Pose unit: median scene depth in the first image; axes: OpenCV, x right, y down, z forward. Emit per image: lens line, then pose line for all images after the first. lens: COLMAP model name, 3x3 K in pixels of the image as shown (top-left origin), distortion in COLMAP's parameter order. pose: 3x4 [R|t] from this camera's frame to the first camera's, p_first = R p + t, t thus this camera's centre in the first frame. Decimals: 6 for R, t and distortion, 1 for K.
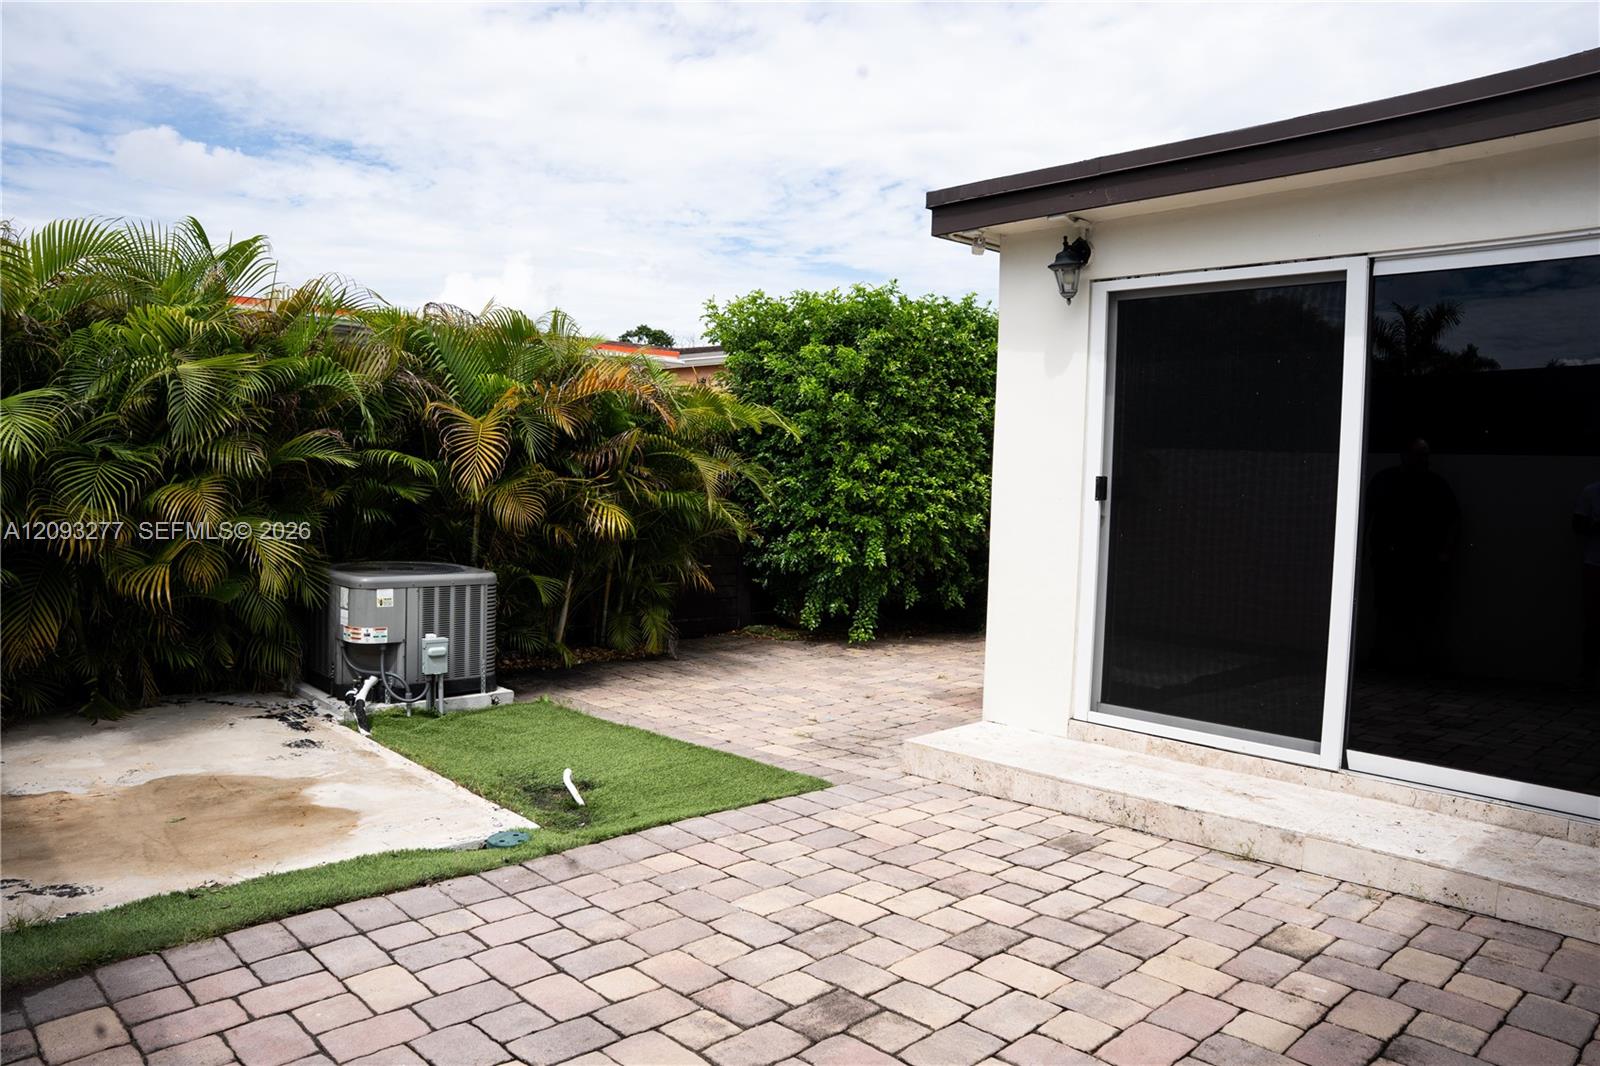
lens RADIAL K [[1099.3, 0, 800.0], [0, 1099.3, 533.0], [0, 0, 1]] dist [-0.178376, 0.125072]
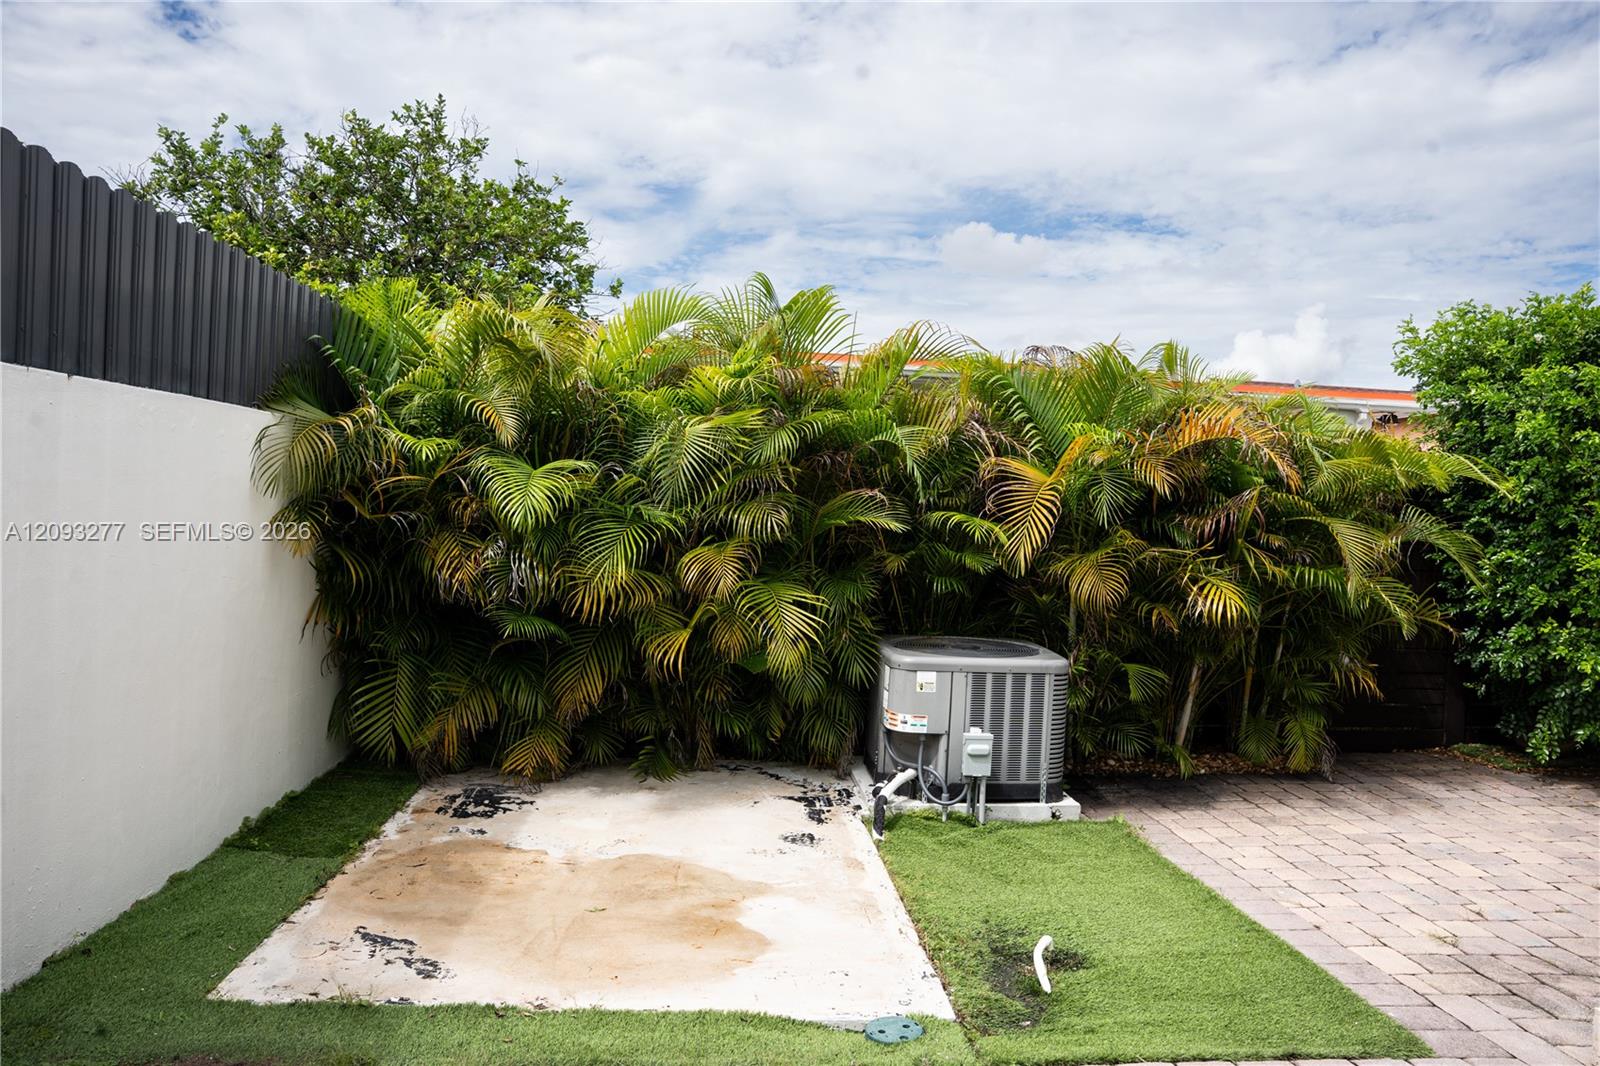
lens RADIAL K [[1099.3, 0, 800.0], [0, 1099.3, 533.0], [0, 0, 1]] dist [-0.178376, 0.125072]
pose [[0.768500, 0.009158, -0.639784, 0.095777], [-0.044363, 0.998254, -0.038999, -0.019677], [0.638310, 0.058354, 0.767565, 0.230028]]
